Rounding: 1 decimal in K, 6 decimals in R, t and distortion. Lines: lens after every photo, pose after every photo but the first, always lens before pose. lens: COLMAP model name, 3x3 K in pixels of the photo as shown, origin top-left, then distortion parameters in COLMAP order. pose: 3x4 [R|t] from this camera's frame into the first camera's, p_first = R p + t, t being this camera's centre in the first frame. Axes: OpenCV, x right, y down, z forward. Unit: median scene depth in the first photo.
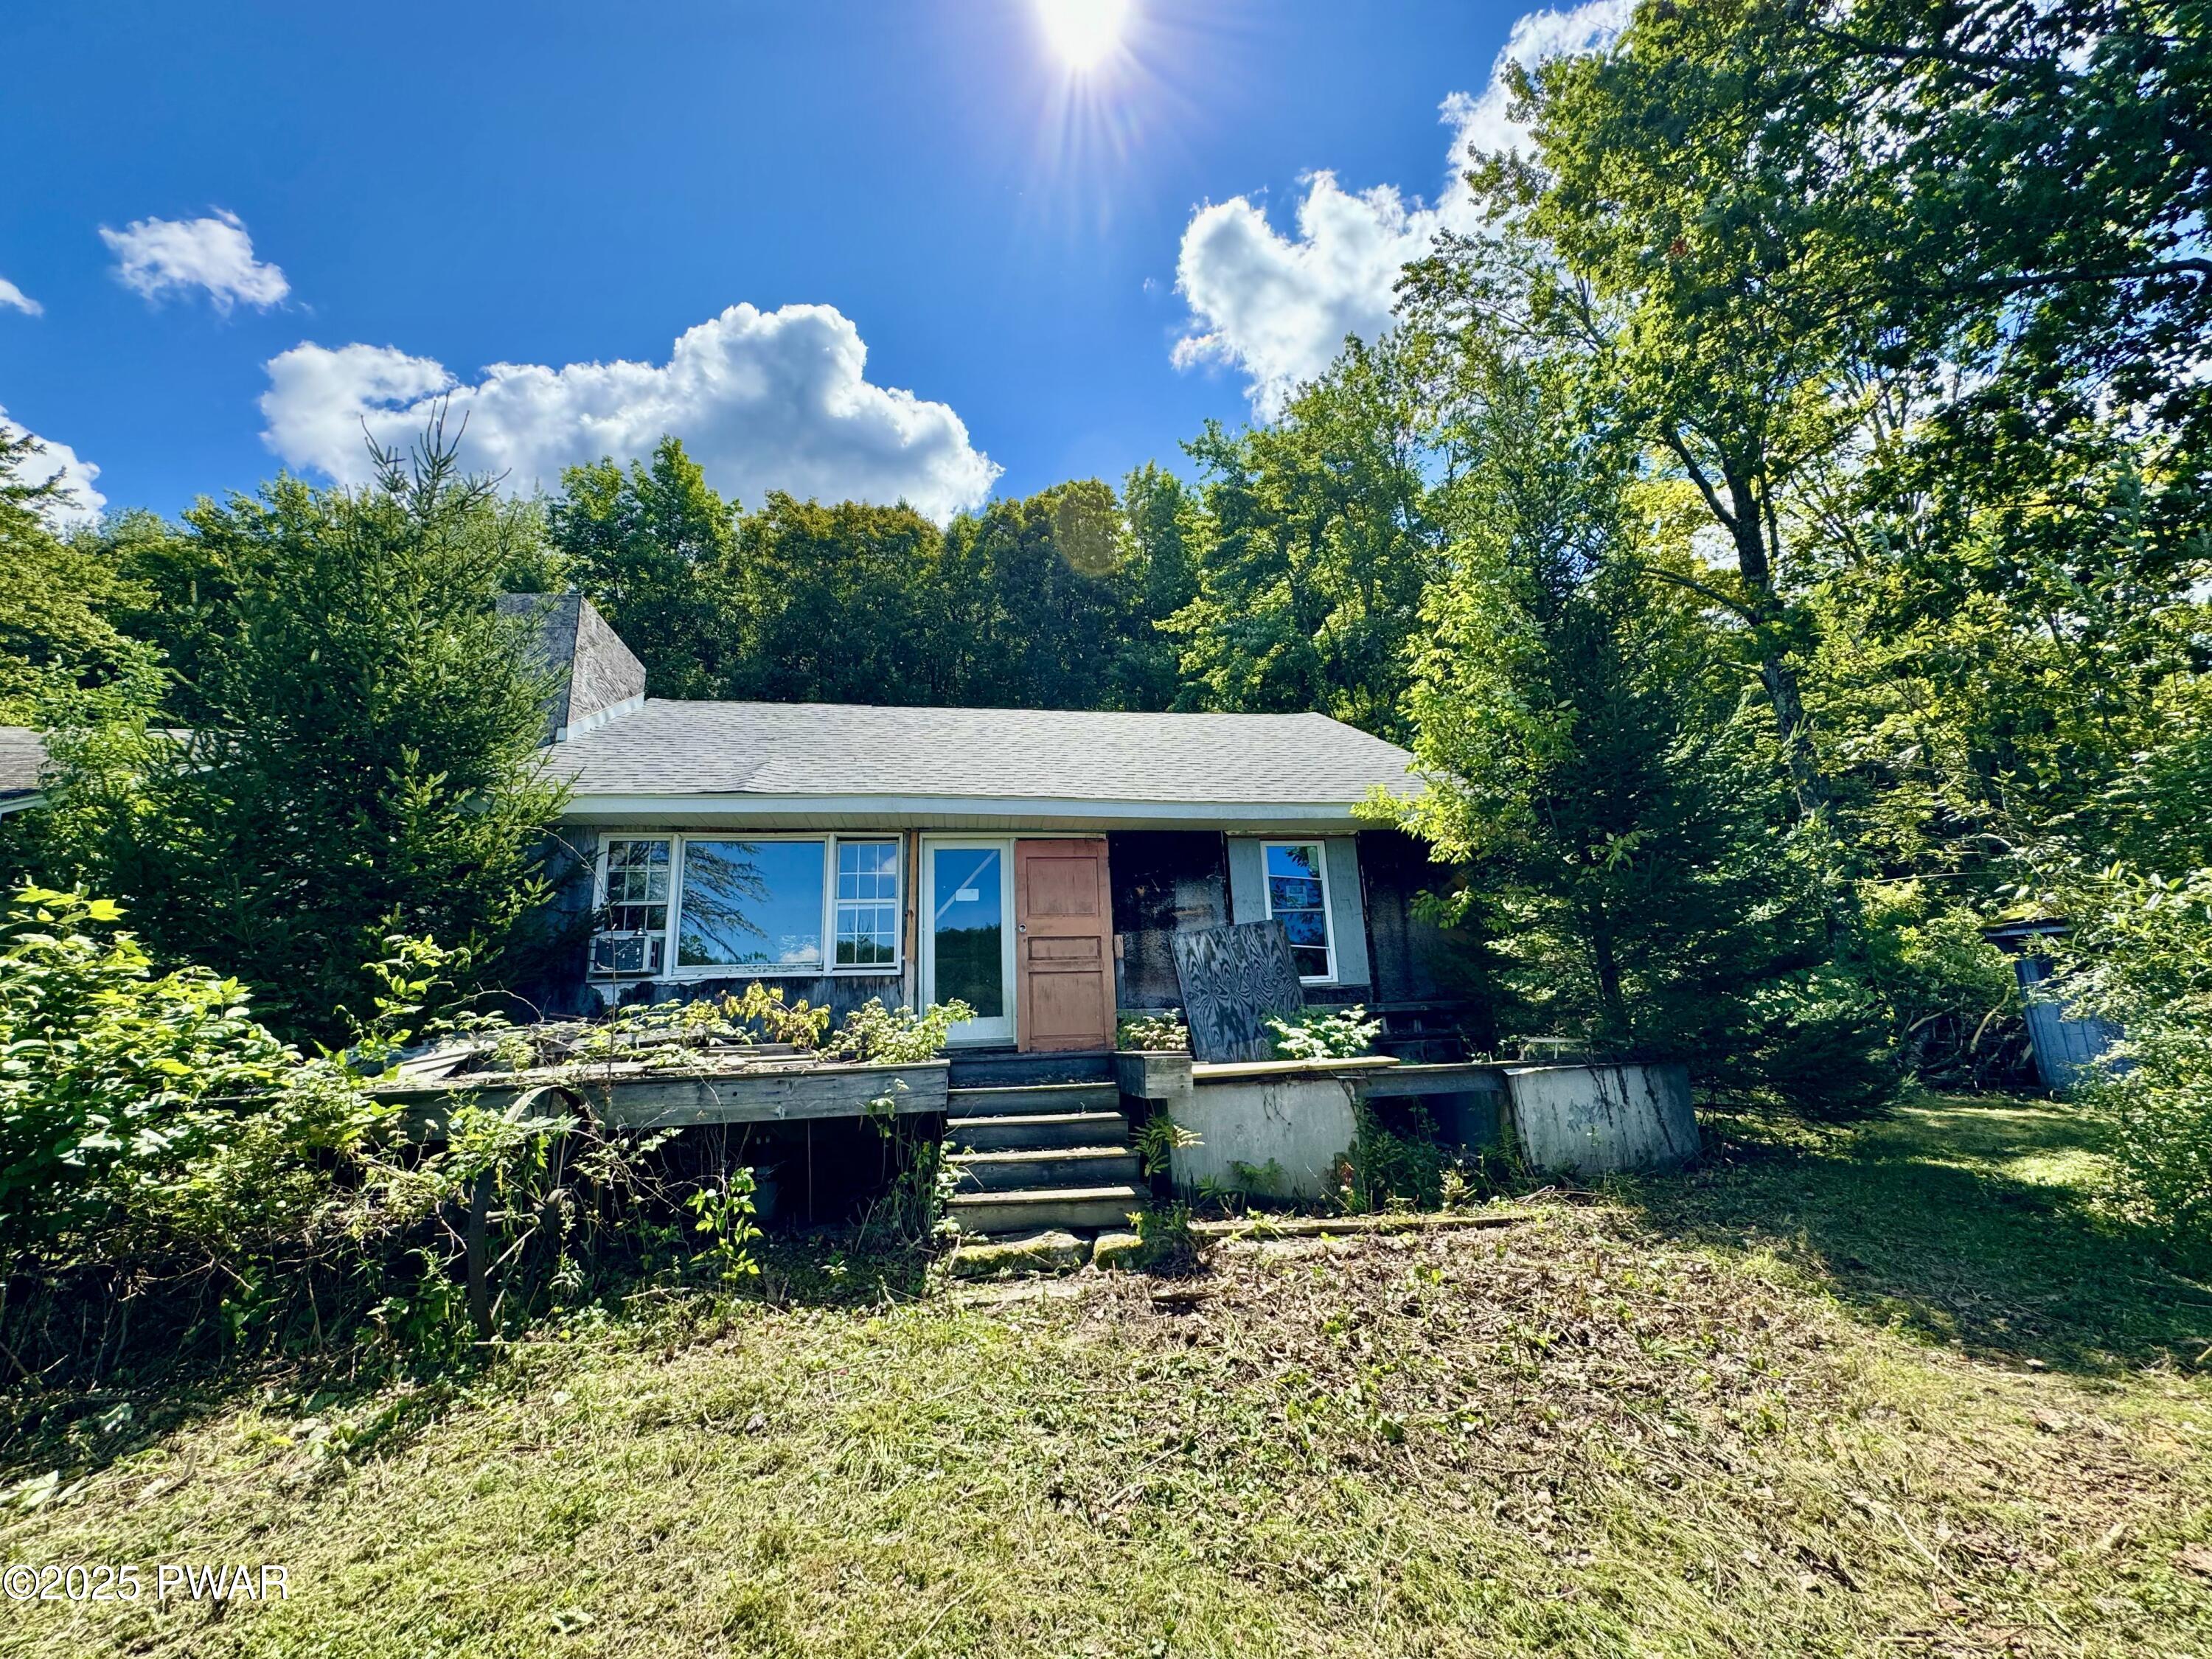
lens RADIAL K [[881.3, 0, 1098.8], [0, 881.3, 829.8], [0, 0, 1]] dist [-0.001066, 0.000509]
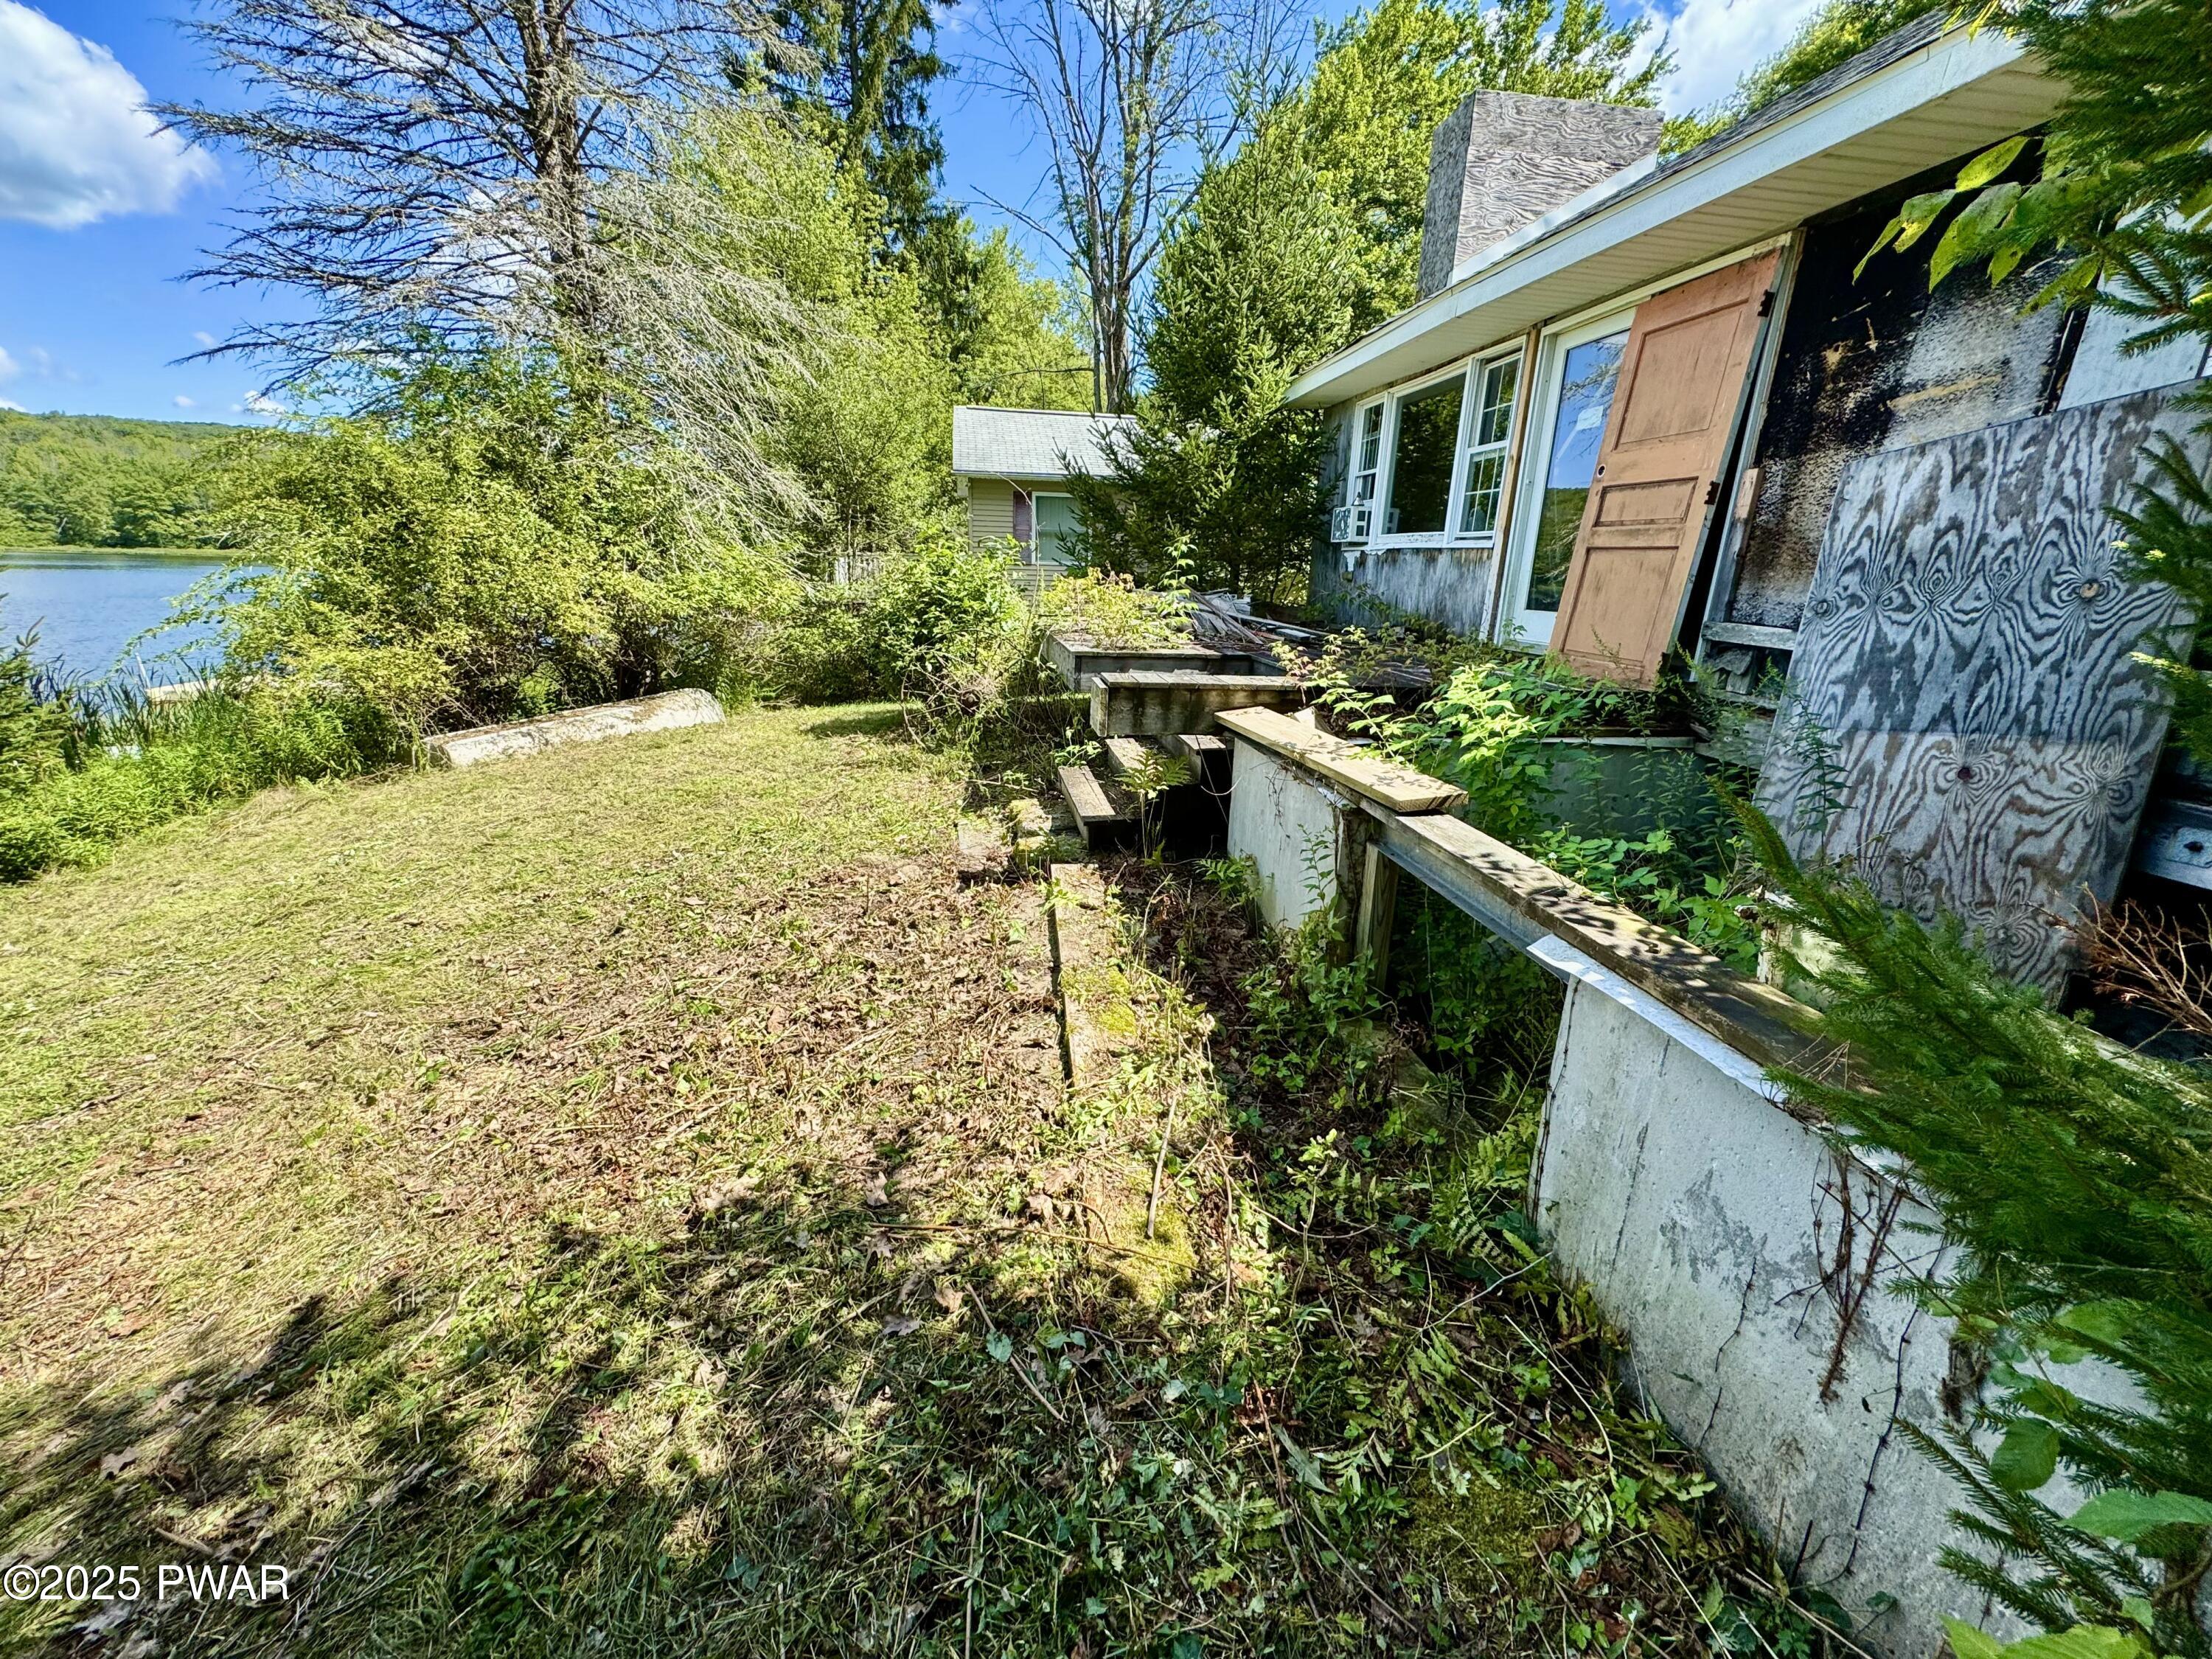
lens RADIAL K [[881.3, 0, 1098.8], [0, 881.3, 829.8], [0, 0, 1]] dist [-0.001066, 0.000509]
pose [[-0.029423, 0.327710, -0.944320, 0.561280], [0.209174, 0.925831, 0.314776, 0.074232], [0.977436, -0.188266, -0.095789, 0.650602]]
